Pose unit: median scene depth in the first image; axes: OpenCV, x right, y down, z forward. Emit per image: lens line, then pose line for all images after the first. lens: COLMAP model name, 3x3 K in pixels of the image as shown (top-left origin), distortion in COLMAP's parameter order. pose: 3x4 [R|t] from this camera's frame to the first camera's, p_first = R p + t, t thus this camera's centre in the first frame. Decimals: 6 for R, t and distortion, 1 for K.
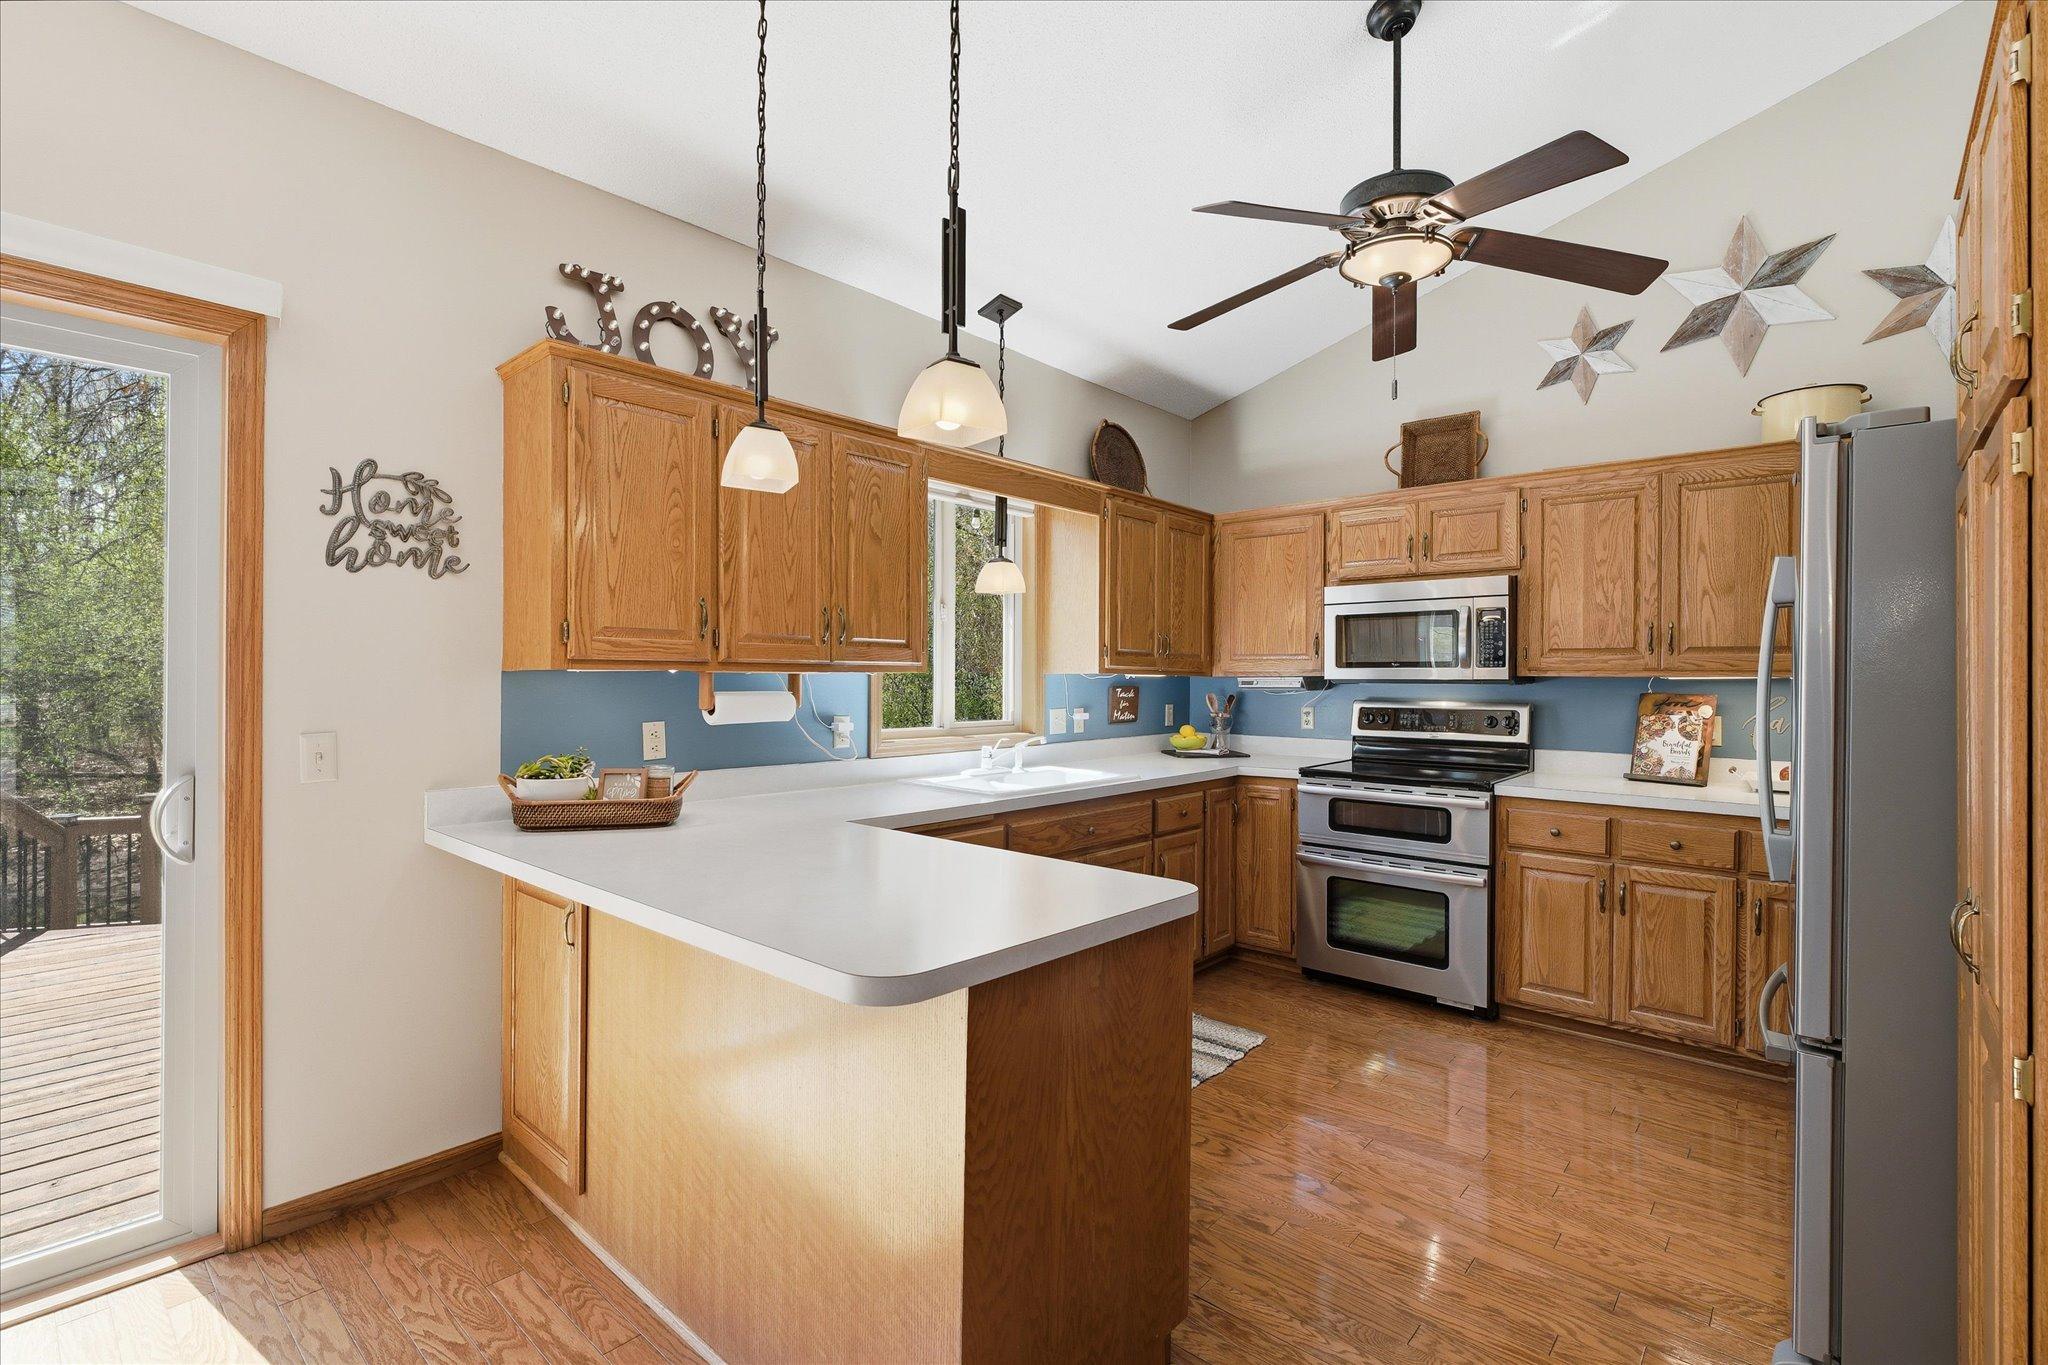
lens RADIAL K [[918.3, 0, 1025.3], [0, 918.3, 684.2], [0, 0, 1]] dist [-0.001735, -0.001119]
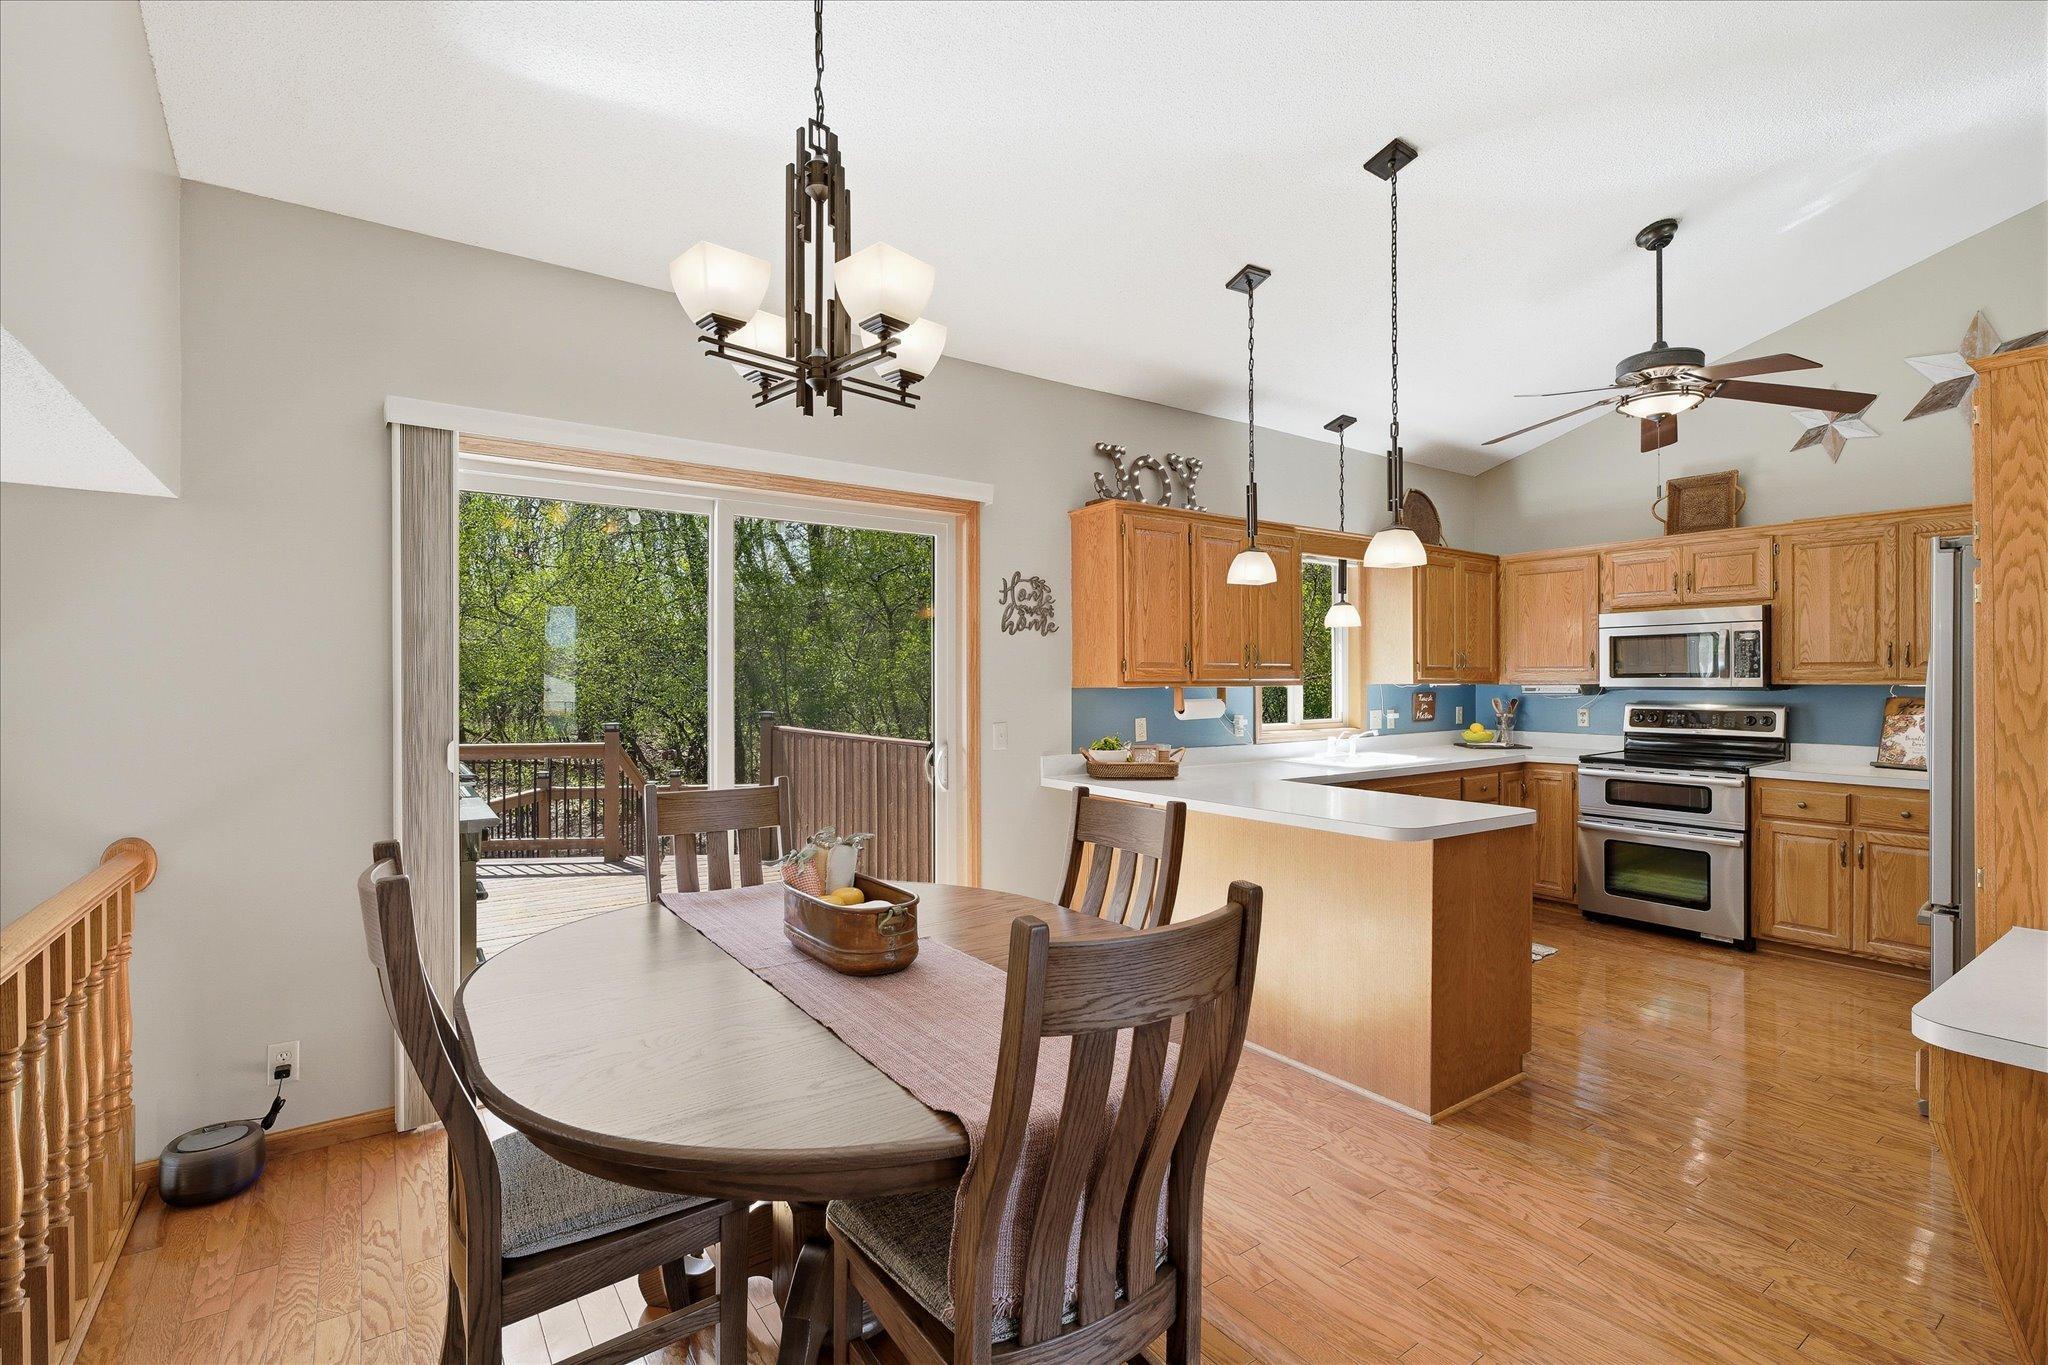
lens RADIAL K [[918.3, 0, 1021.8], [0, 918.3, 684.2], [0, 0, 1]] dist [-0.001735, -0.001119]
pose [[0.973589, -0.006471, -0.228217, -0.196096], [0.005981, 0.999978, -0.002840, -0.012383], [0.228230, 0.001400, 0.973606, -0.503067]]
